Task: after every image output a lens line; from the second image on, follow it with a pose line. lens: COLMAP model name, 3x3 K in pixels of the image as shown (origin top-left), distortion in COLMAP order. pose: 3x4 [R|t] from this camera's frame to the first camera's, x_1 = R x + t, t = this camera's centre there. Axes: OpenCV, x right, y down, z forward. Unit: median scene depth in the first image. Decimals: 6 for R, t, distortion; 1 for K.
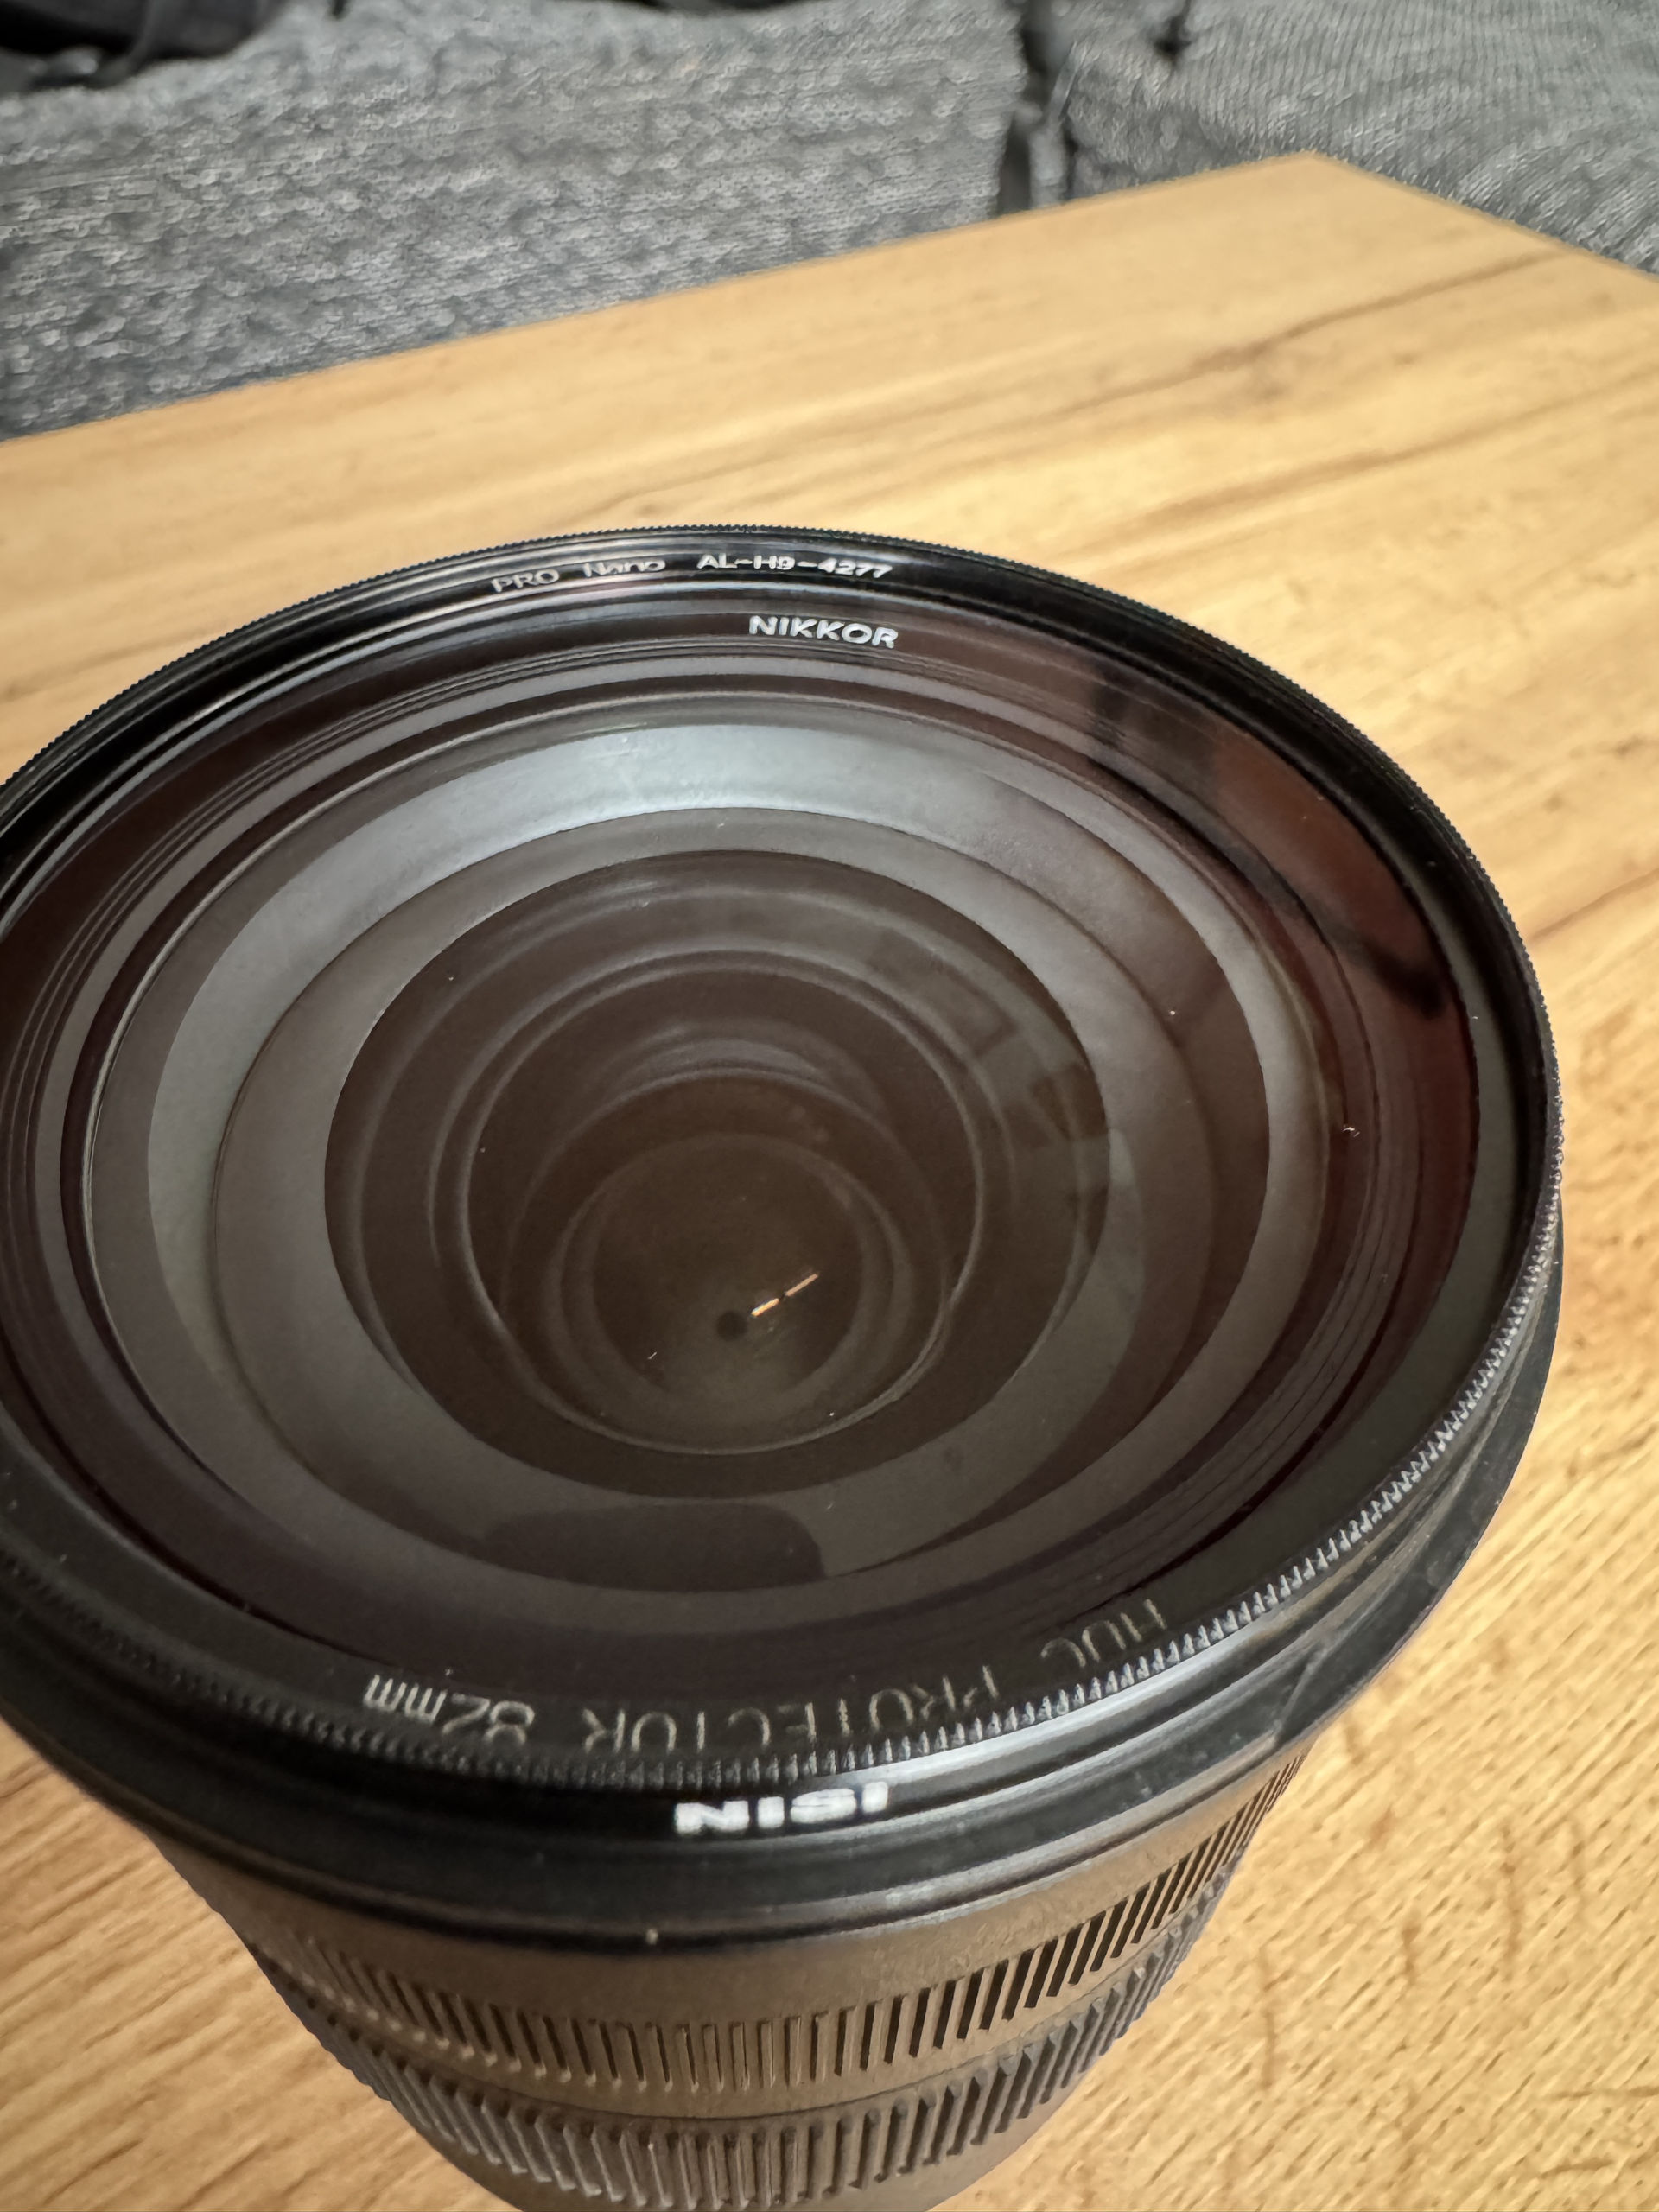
lens RADIAL K [[1613.1, 0, 861.1], [0, 1613.1, 818.7], [0, 0, 1]] dist [-0.002642, 0.000547]
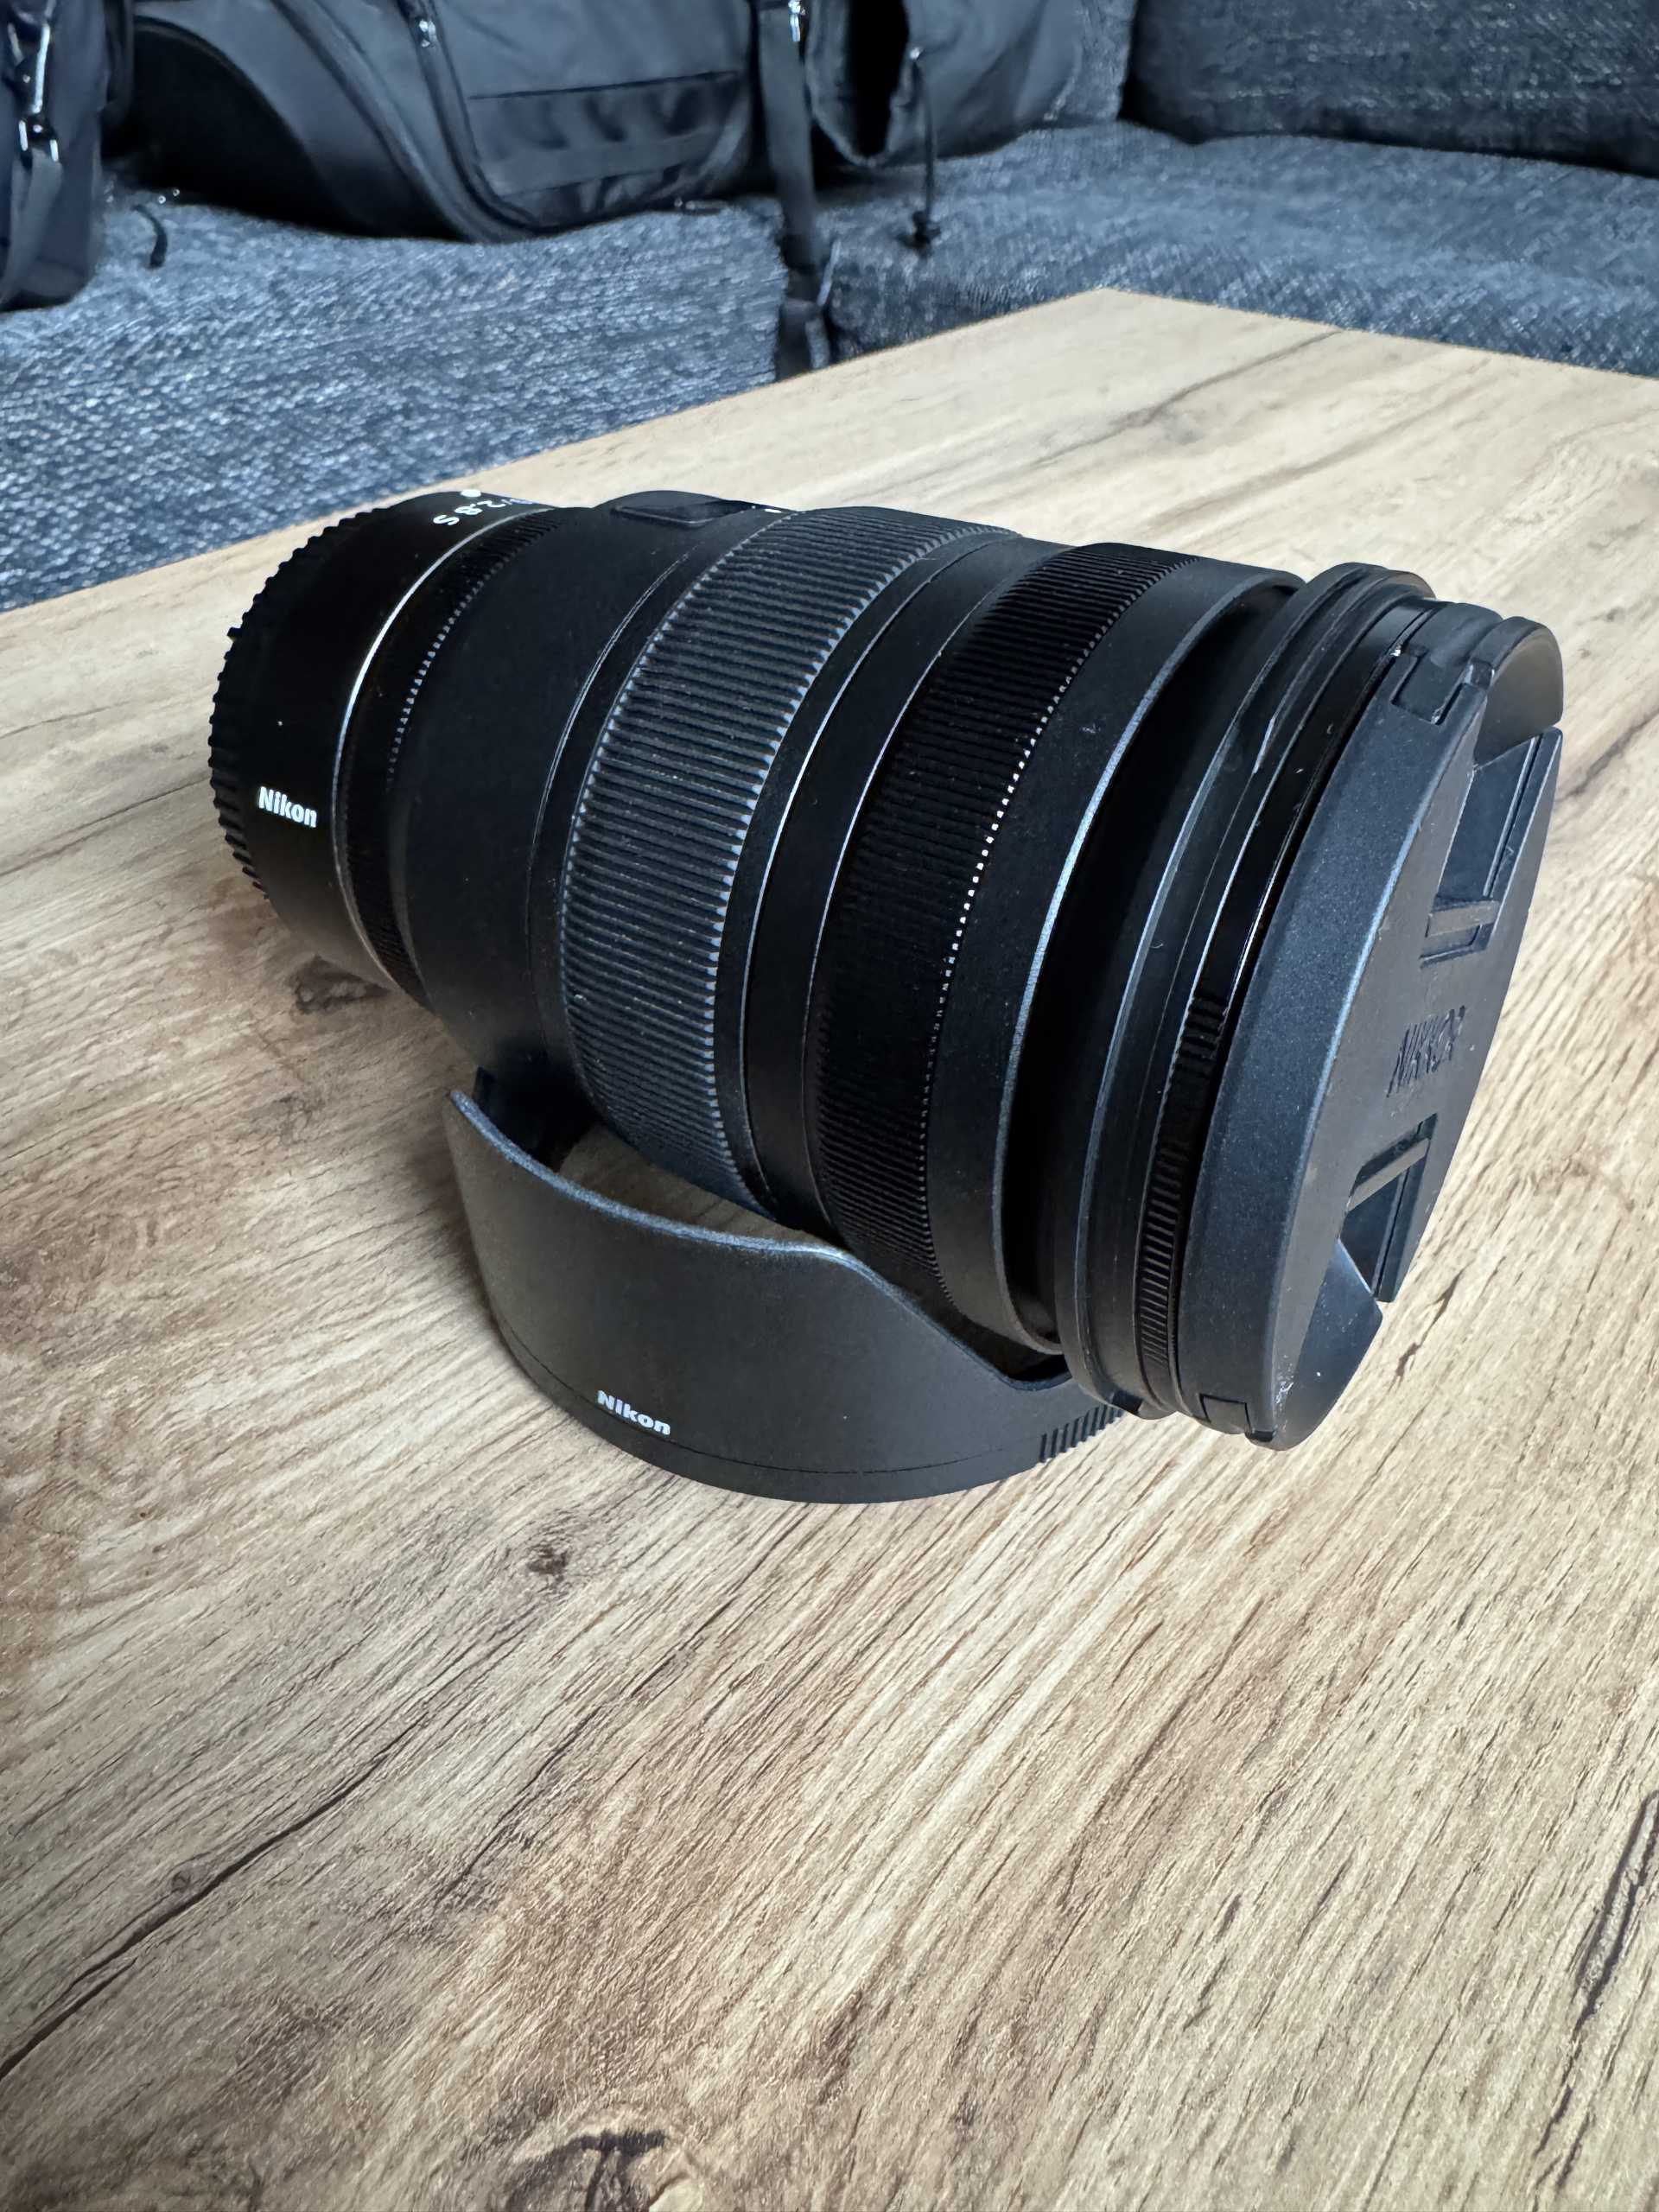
lens RADIAL K [[1613.1, 0, 861.1], [0, 1613.1, 818.7], [0, 0, 1]] dist [-0.002642, 0.000547]
pose [[0.967467, -0.150076, 0.203679, -0.169904], [0.179362, 0.974639, -0.133820, 0.080528], [-0.178431, 0.165999, 0.969849, -0.035167]]
